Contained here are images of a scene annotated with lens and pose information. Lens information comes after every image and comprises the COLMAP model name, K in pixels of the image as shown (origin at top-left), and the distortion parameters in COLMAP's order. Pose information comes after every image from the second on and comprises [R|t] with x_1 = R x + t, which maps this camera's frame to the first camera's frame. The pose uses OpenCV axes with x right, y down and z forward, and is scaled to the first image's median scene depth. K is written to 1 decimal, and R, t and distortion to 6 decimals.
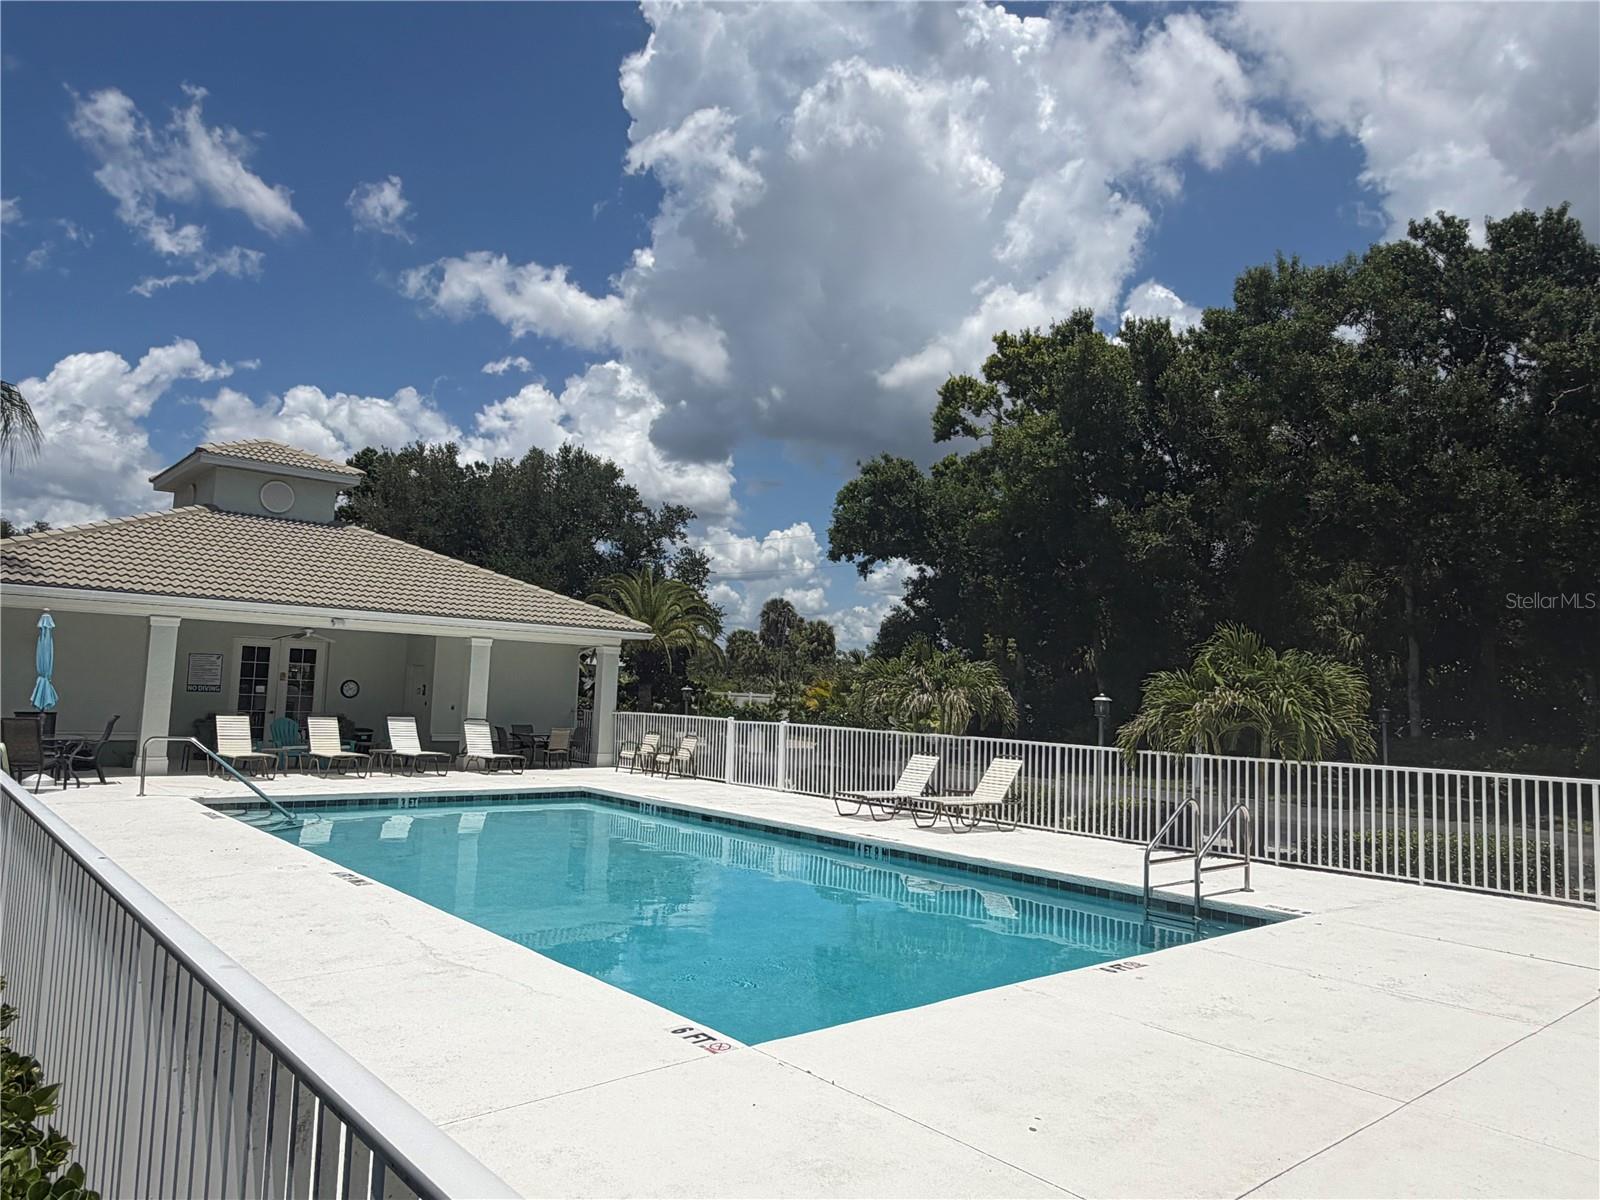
lens RADIAL K [[1084.1, 0, 805.7], [0, 1084.1, 597.7], [0, 0, 1]] dist [-0.003984, -0.001260]
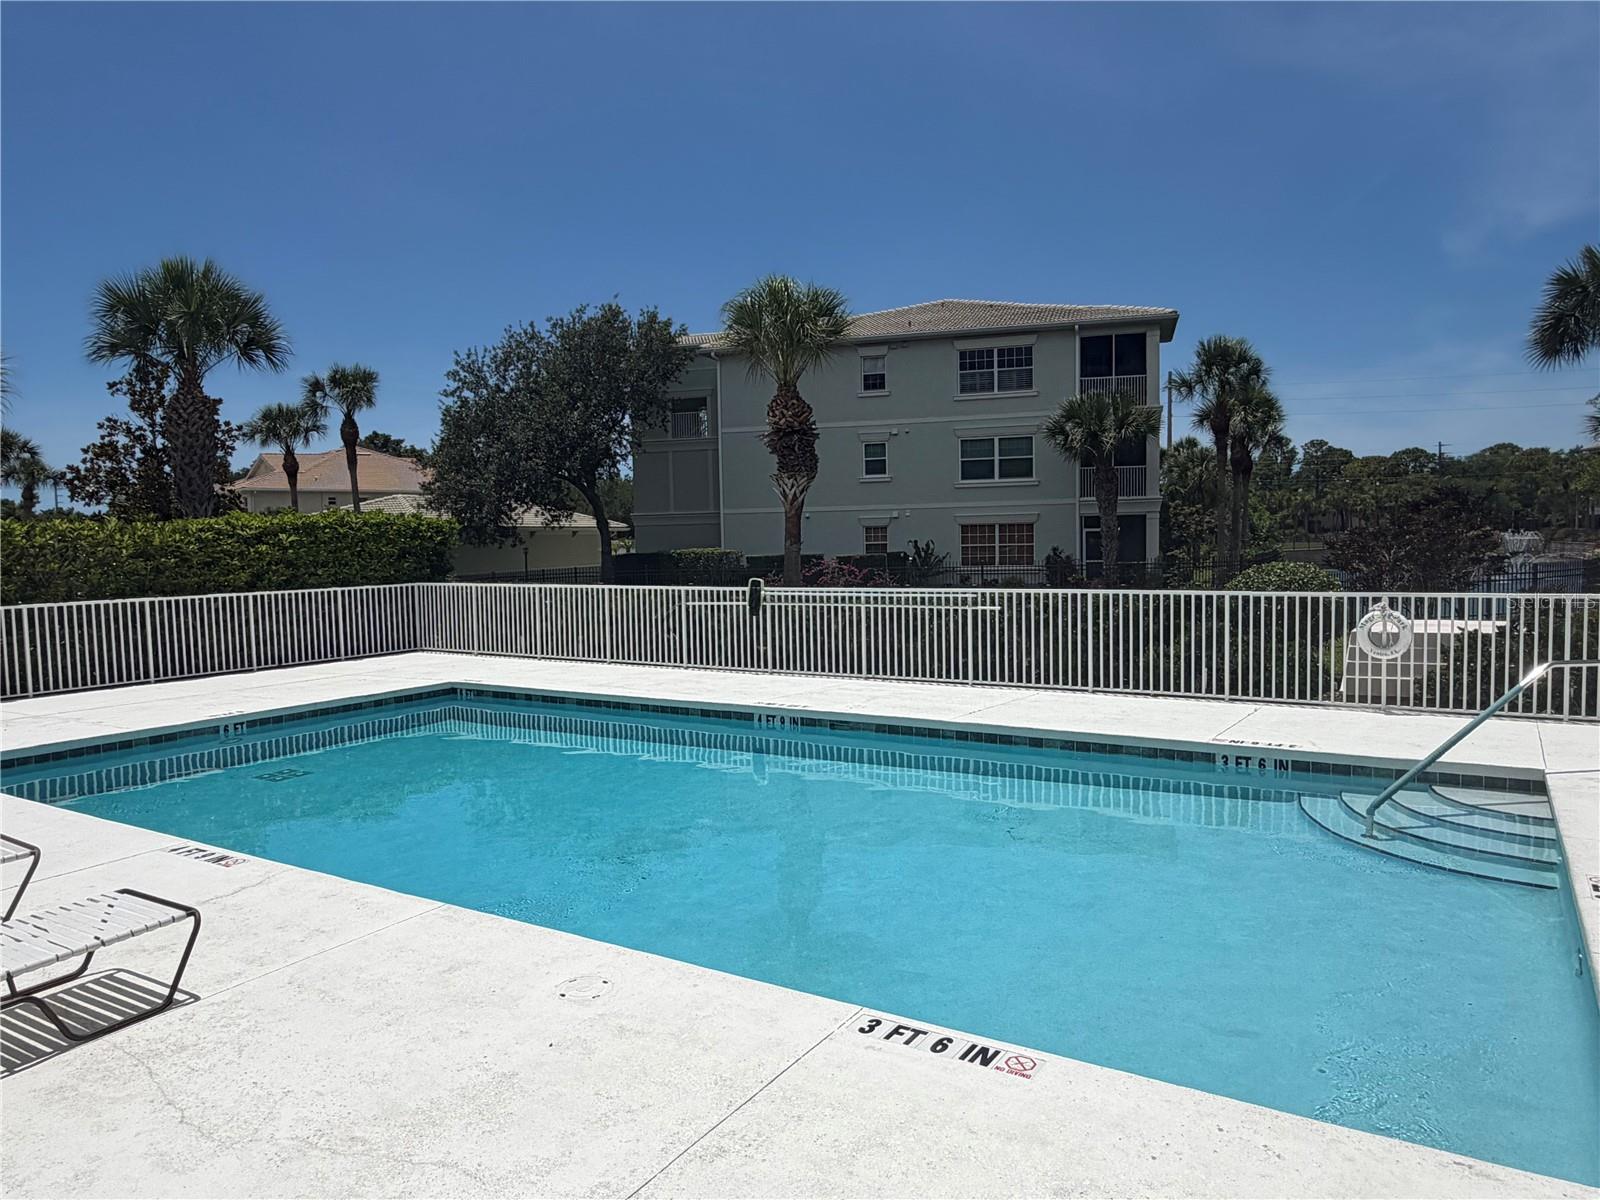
lens RADIAL K [[1084.1, 0, 795.3], [0, 1084.1, 606.3], [0, 0, 1]] dist [-0.003984, -0.001260]
pose [[0.958015, -0.063714, 0.279549, -0.211358], [0.022105, 0.988508, 0.149546, 0.013822], [-0.285864, -0.137088, 0.948414, 0.237145]]
